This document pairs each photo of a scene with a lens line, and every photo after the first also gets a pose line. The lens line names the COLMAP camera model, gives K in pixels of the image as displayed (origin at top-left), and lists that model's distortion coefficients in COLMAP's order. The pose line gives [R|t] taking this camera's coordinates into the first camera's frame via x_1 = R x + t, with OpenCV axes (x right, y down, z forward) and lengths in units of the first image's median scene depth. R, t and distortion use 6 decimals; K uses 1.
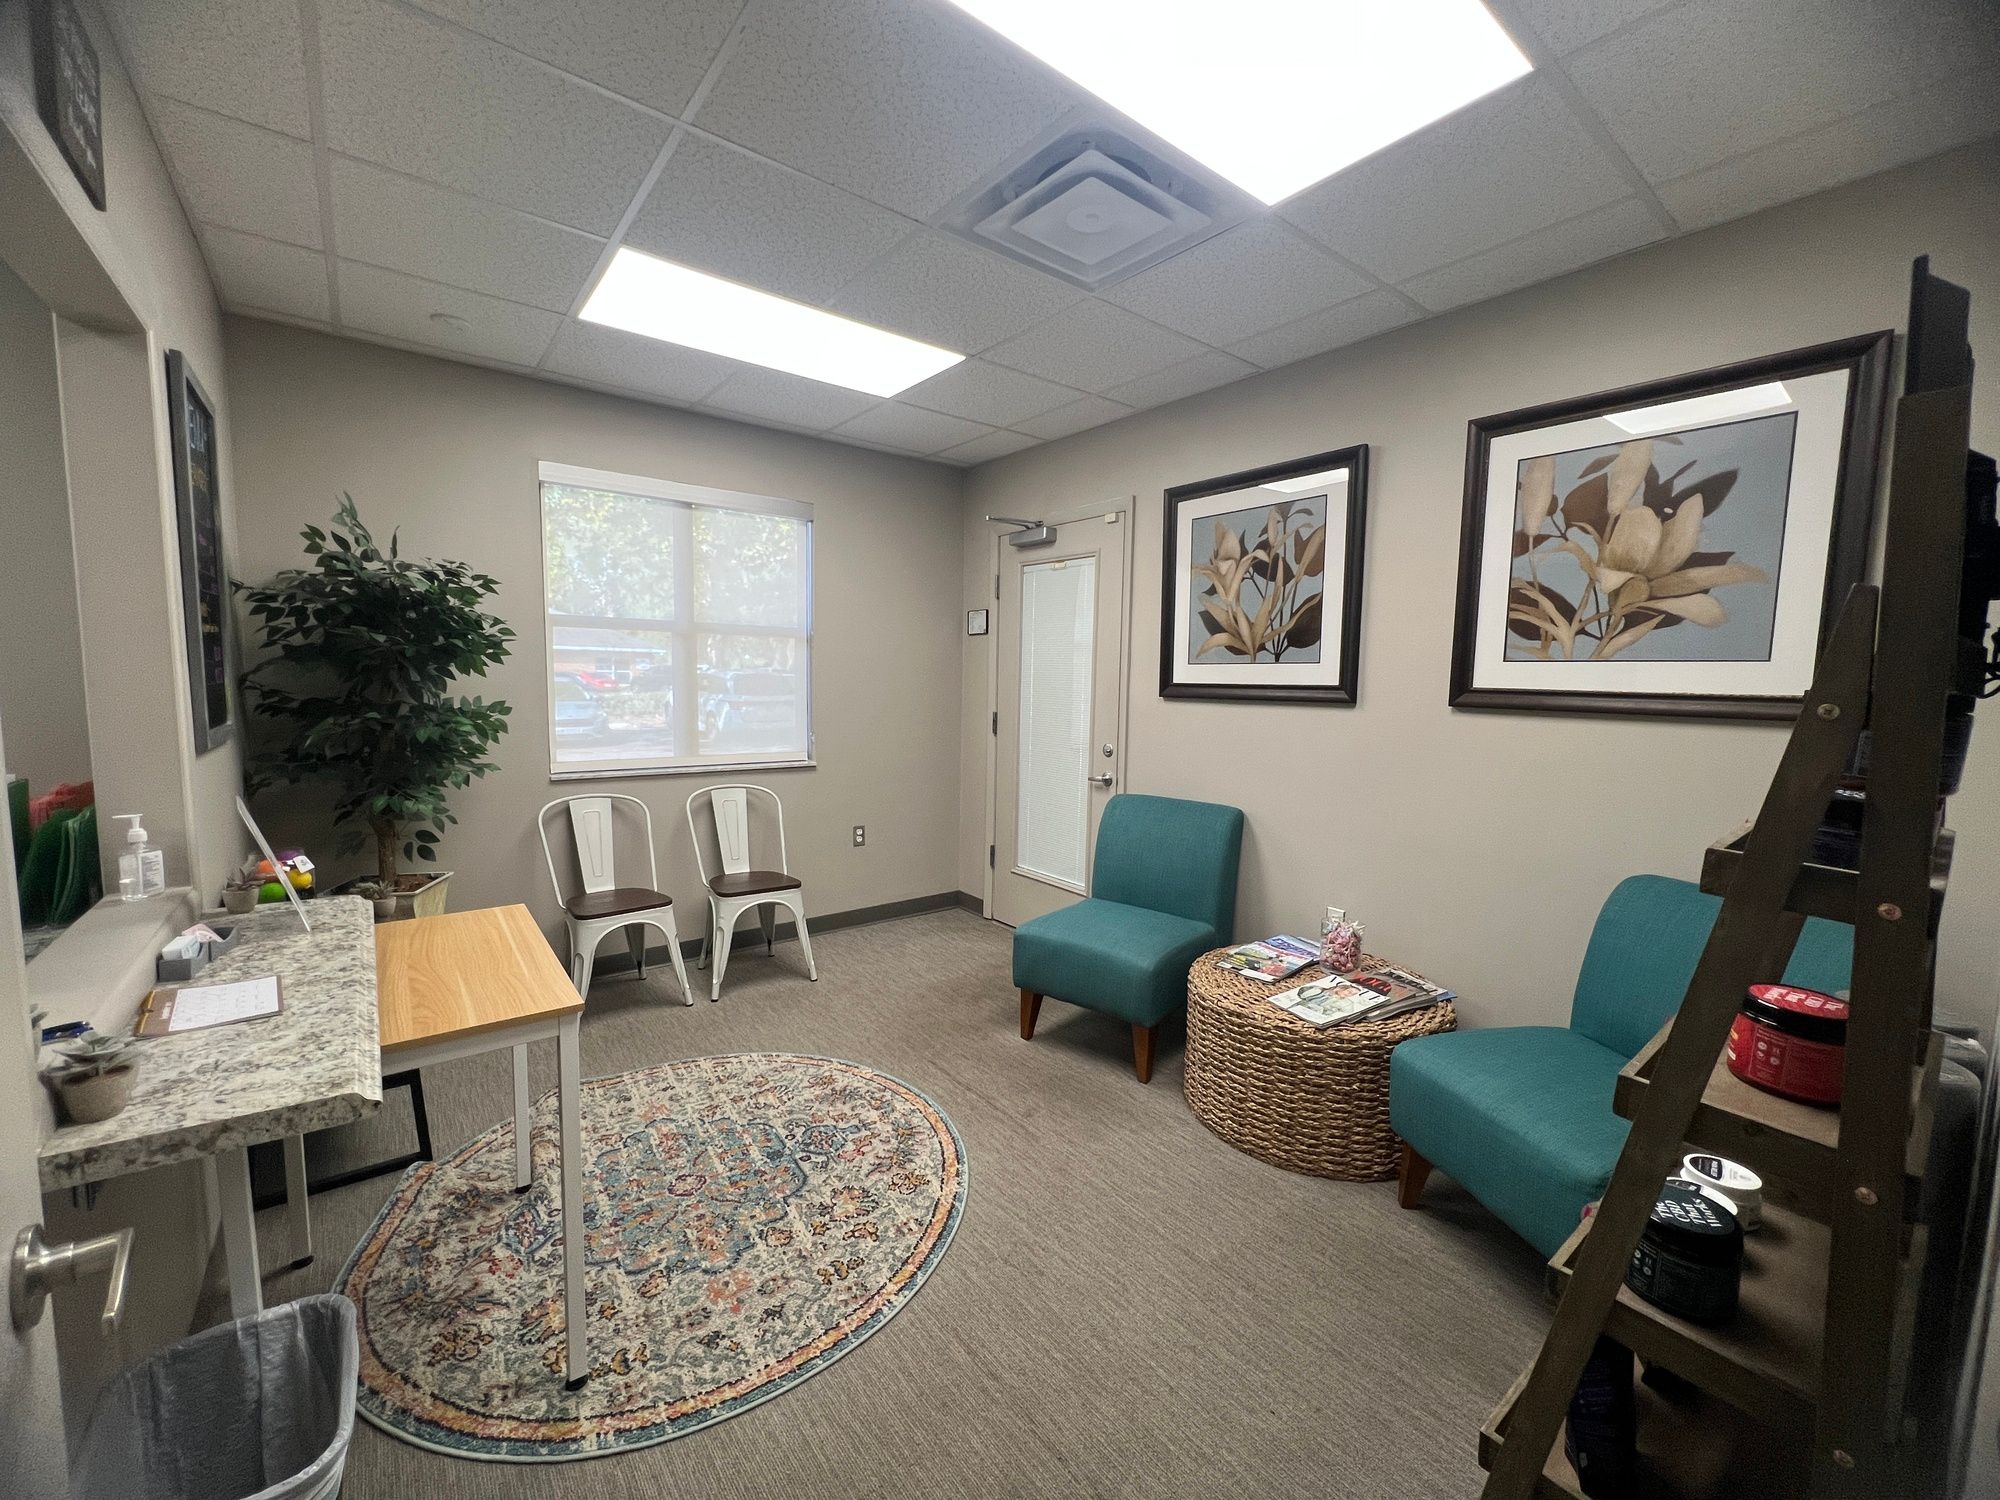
lens RADIAL K [[807.7, 0, 1003.0], [0, 807.7, 748.6], [0, 0, 1]] dist [0.000193, 0.000024]
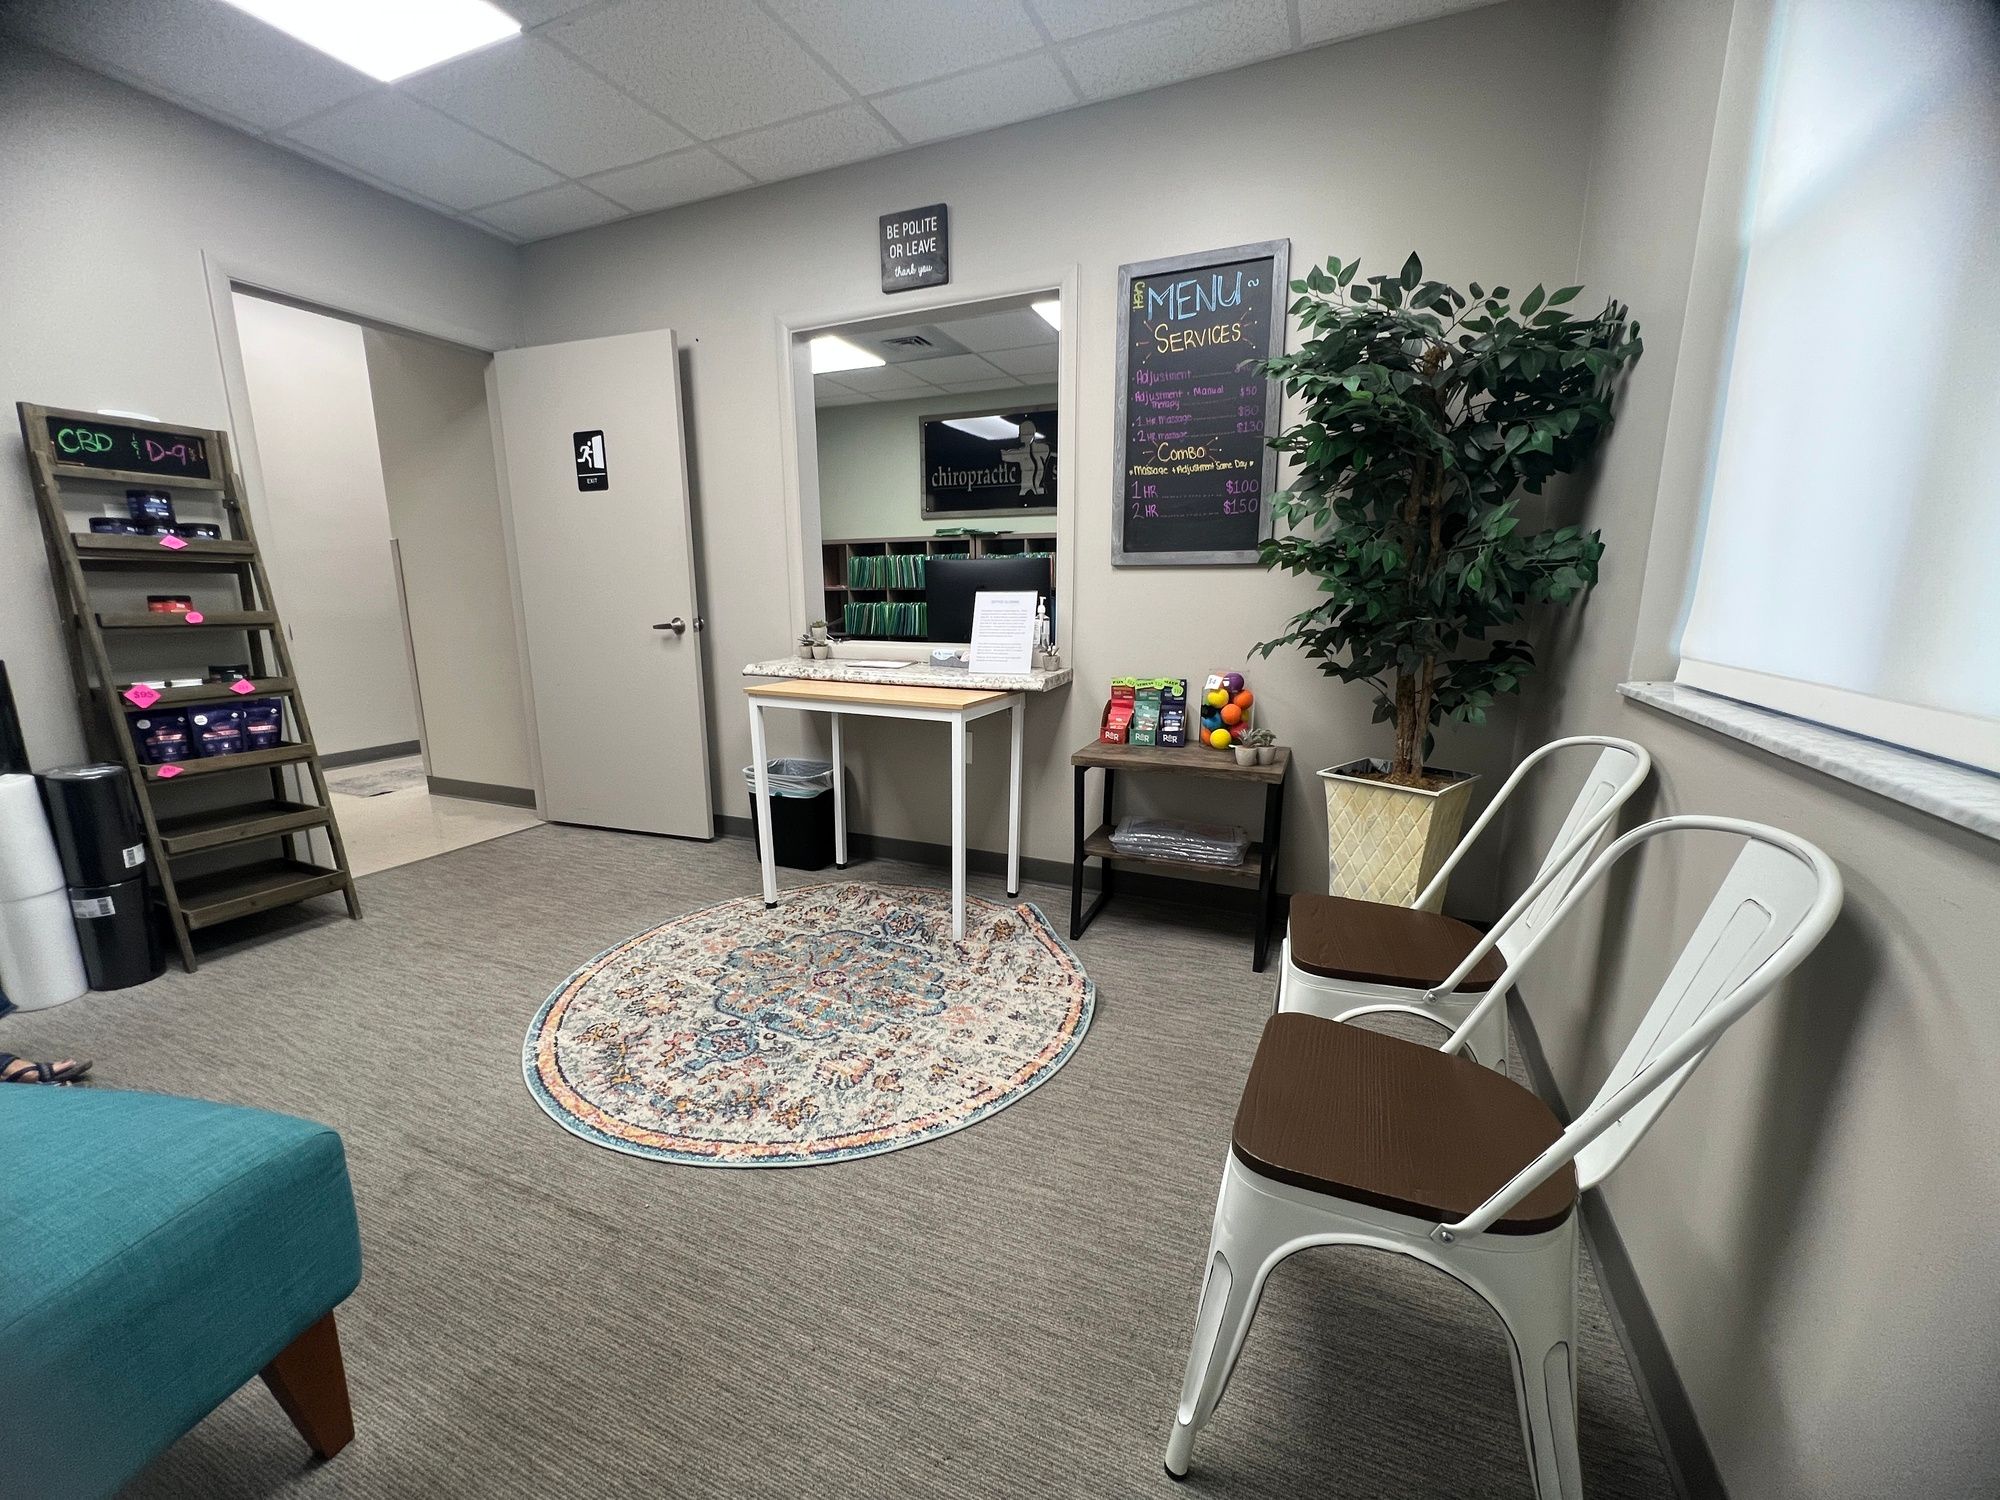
lens RADIAL K [[807.7, 0, 1003.3], [0, 807.7, 751.9], [0, 0, 1]] dist [0.000193, 0.000024]
pose [[-0.880863, 0.078606, -0.466800, -0.113044], [-0.053728, 0.963142, 0.263573, -0.036770], [0.470313, 0.257251, -0.844173, 1.806799]]
